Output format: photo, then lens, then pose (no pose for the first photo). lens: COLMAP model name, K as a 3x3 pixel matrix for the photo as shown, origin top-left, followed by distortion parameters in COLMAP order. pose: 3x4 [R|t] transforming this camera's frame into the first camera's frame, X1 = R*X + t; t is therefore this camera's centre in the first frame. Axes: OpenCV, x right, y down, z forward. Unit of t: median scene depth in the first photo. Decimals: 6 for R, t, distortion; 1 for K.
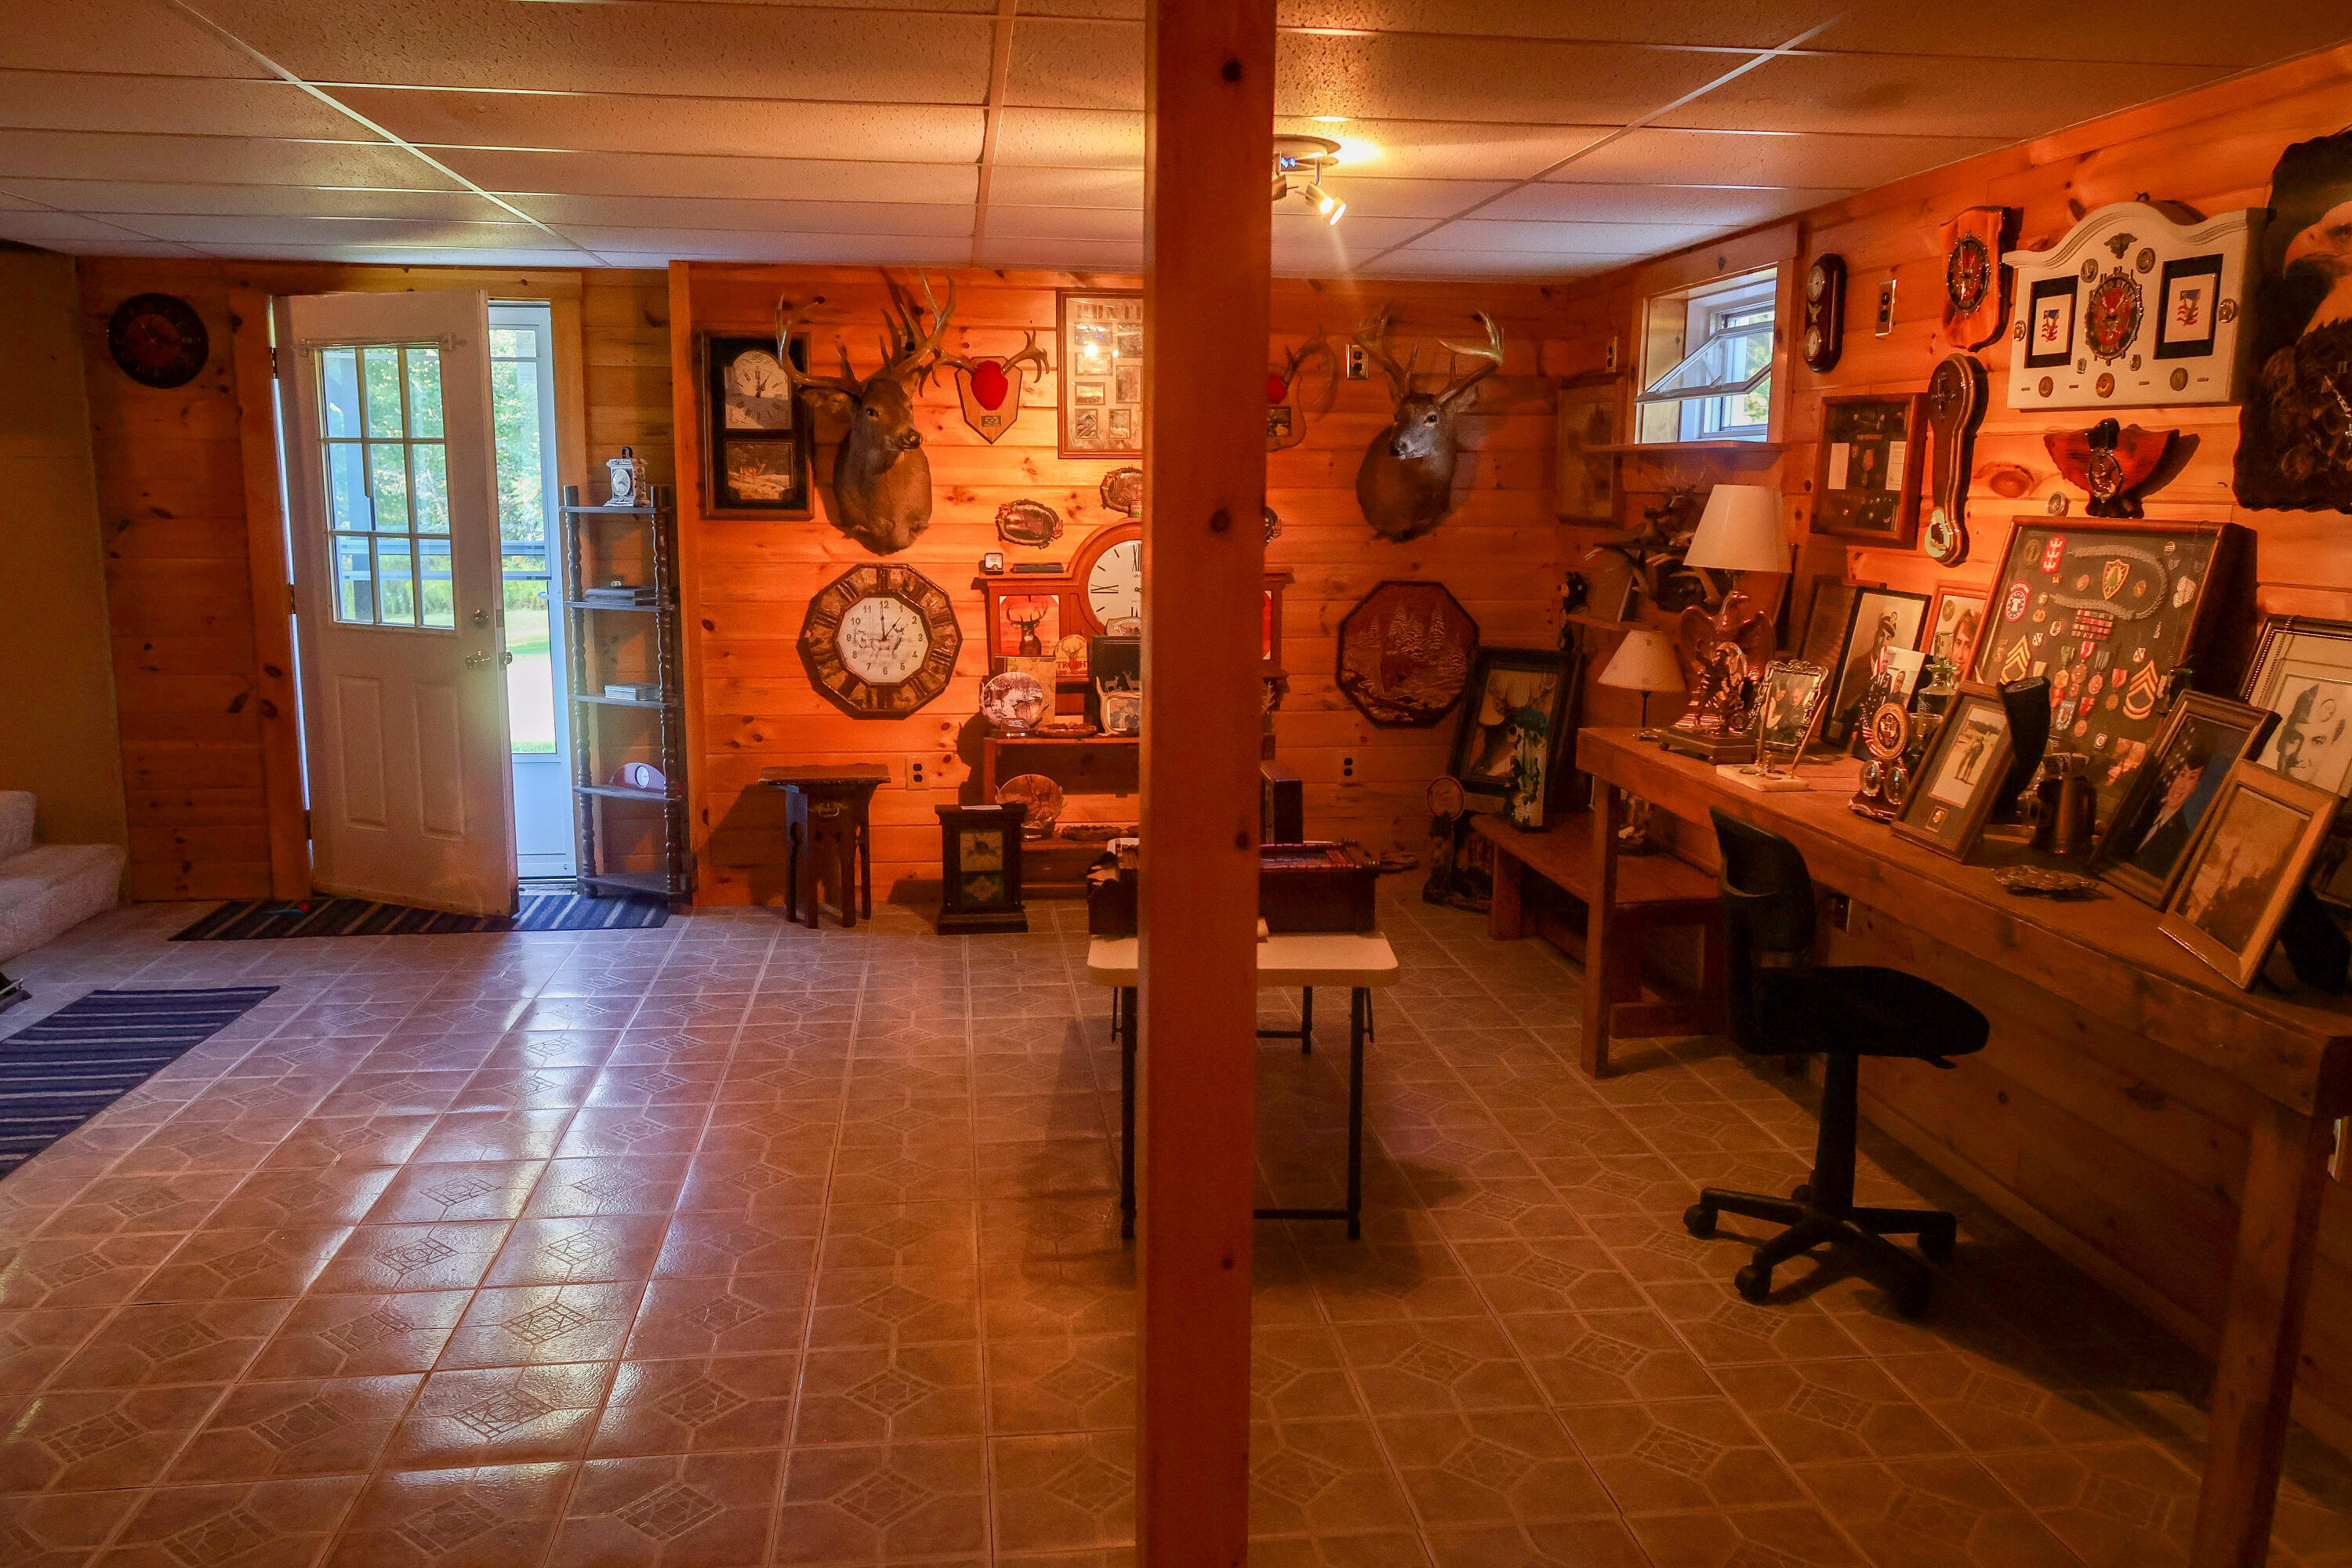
lens RADIAL K [[1748.4, 0, 1172.6], [0, 1748.4, 781.0], [0, 0, 1]] dist [-0.009774, 0.007945]
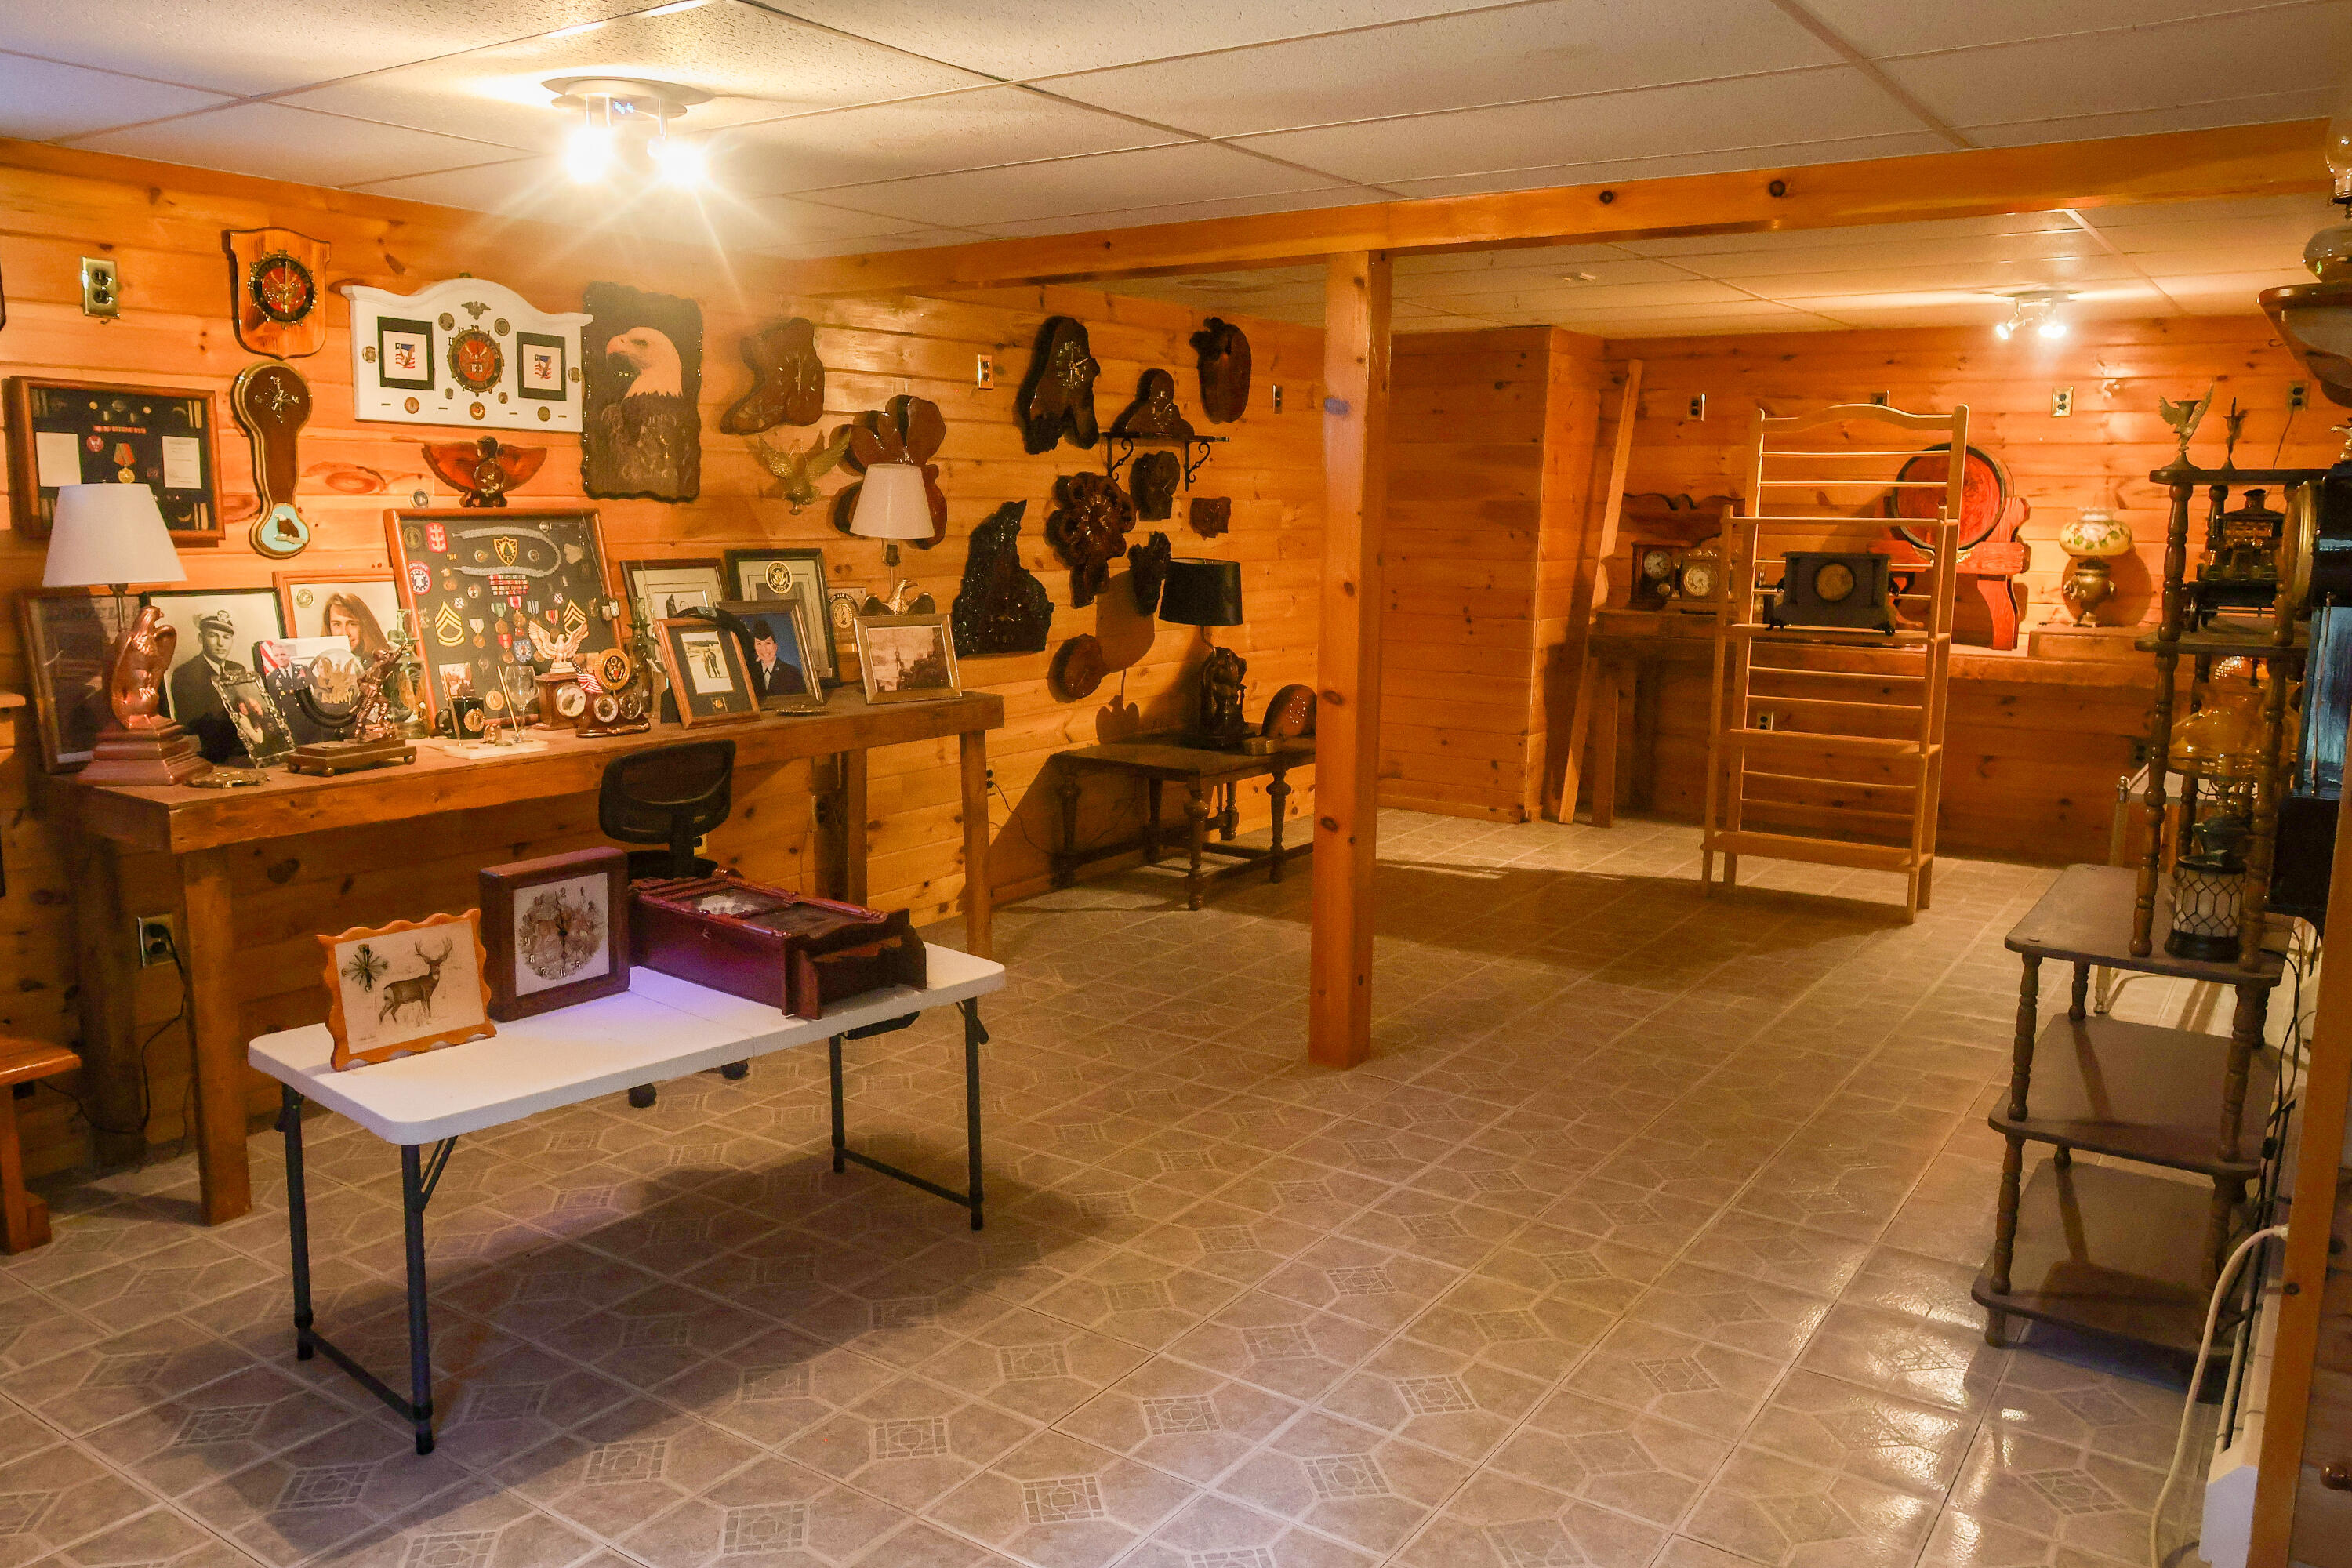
lens RADIAL K [[1748.4, 0, 1174.1], [0, 1748.4, 780.2], [0, 0, 1]] dist [-0.009774, 0.007945]
pose [[-0.743714, -0.127458, 0.656235, -0.807667], [0.095029, 0.951530, 0.292508, -0.300951], [-0.661709, 0.279903, -0.695554, 1.677279]]
